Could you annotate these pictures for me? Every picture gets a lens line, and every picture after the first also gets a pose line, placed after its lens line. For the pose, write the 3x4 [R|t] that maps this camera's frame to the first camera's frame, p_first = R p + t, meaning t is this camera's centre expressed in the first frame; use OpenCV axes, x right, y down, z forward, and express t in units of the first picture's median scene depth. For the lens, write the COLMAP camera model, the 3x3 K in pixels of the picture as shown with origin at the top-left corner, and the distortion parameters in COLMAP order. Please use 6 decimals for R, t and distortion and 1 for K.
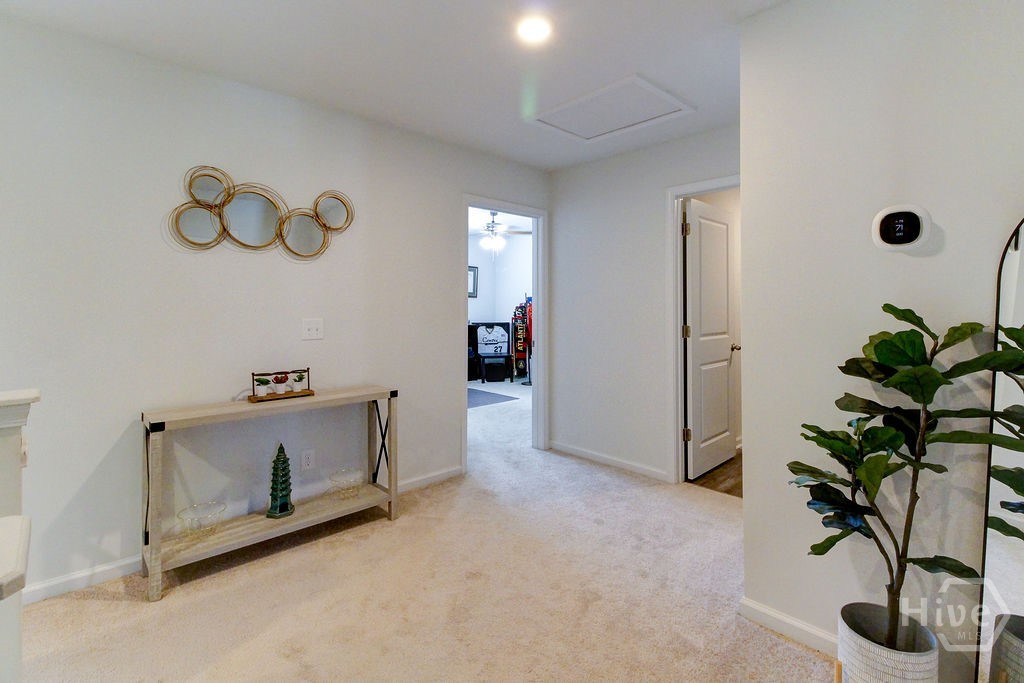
lens RADIAL K [[475.3, 0, 513.6], [0, 475.3, 302.0], [0, 0, 1]] dist [0.000889, -0.000172]
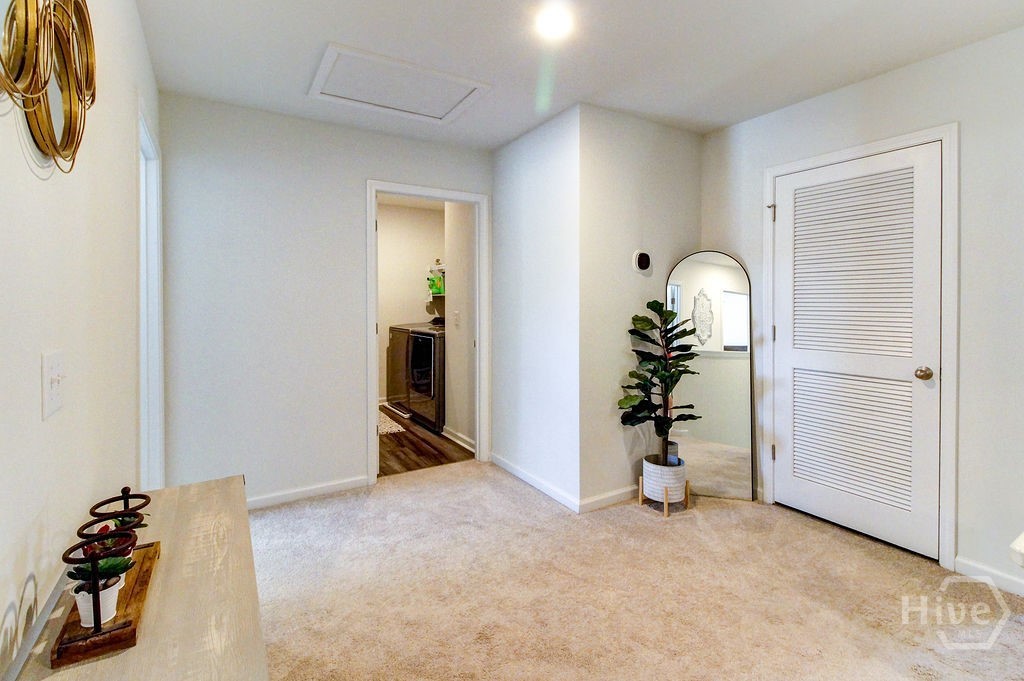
lens RADIAL K [[475.3, 0, 513.6], [0, 475.3, 301.0], [0, 0, 1]] dist [0.000889, -0.000172]
pose [[0.209881, -0.008679, 0.977688, -0.700999], [0.001566, 0.999962, 0.008540, -0.006015], [-0.977726, -0.000261, 0.209887, 0.633379]]
